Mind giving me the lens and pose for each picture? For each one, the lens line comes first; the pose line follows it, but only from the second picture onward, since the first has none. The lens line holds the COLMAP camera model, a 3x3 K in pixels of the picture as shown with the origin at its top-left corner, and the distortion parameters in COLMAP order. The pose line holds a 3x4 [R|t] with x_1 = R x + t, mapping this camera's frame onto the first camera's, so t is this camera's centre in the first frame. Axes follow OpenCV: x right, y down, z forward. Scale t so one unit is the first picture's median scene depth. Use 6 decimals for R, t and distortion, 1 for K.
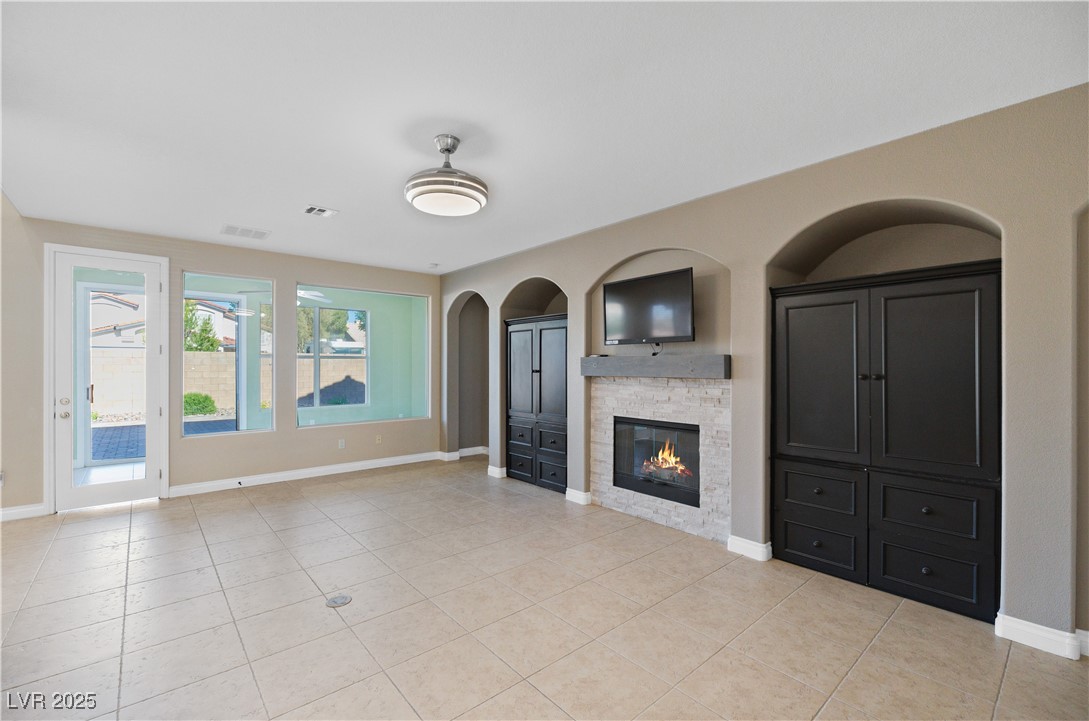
lens RADIAL K [[464.0, 0, 533.8], [0, 464.0, 364.3], [0, 0, 1]] dist [-0.000846, -0.000089]
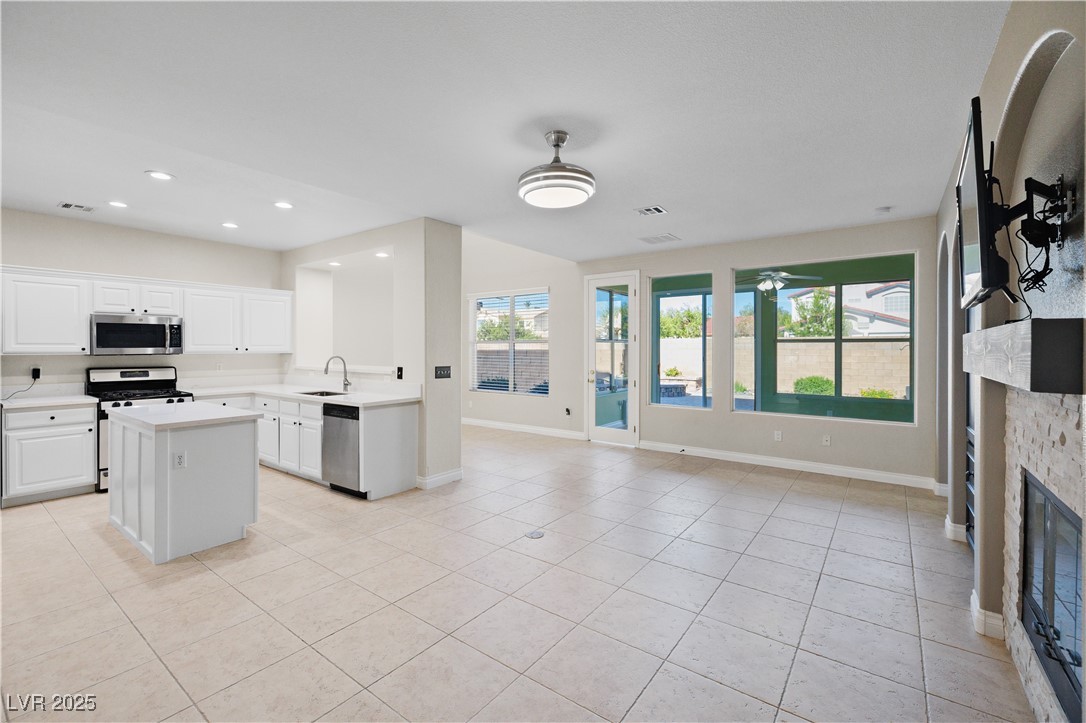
lens RADIAL K [[472.1, 0, 540.4], [0, 472.1, 354.8], [0, 0, 1]] dist [0.002727, -0.000216]
pose [[0.224846, 0.015267, -0.974275, 0.490081], [0.001395, 0.999871, 0.015990, -0.005152], [0.974393, -0.004955, 0.224796, 0.417626]]
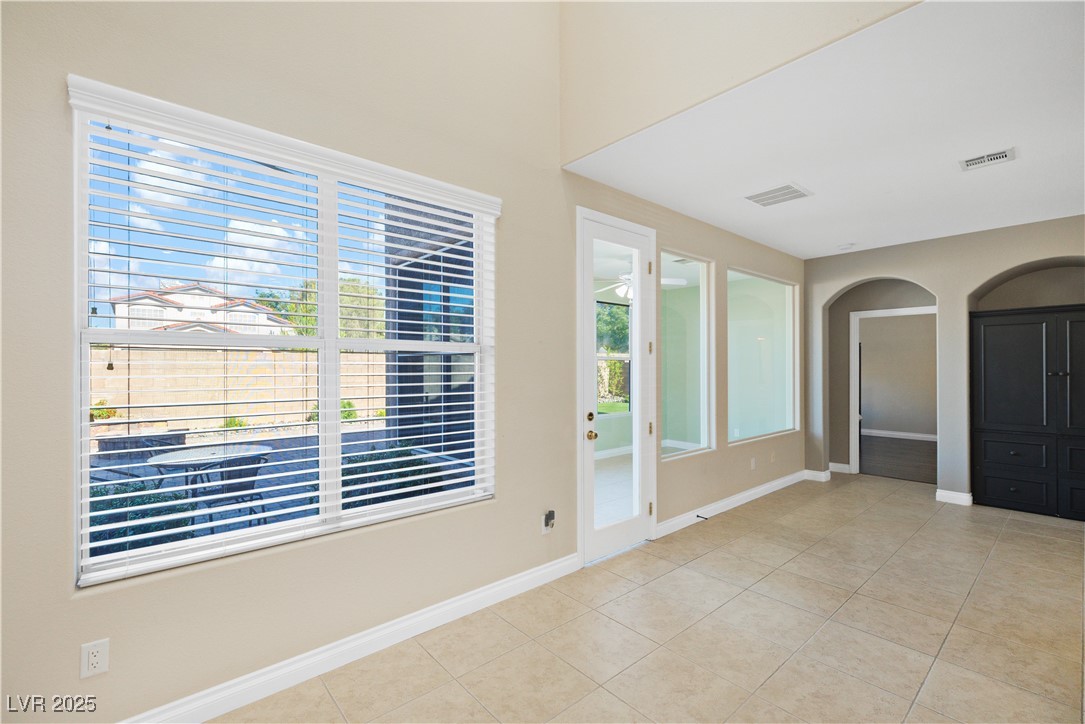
lens RADIAL K [[476.0, 0, 530.1], [0, 476.0, 363.5], [0, 0, 1]] dist [-0.010973, -0.000215]
pose [[0.999955, 0.003982, 0.008612, -0.993703], [-0.004006, 0.999988, 0.002791, -0.006873], [-0.008600, -0.002825, 0.999959, 0.204593]]
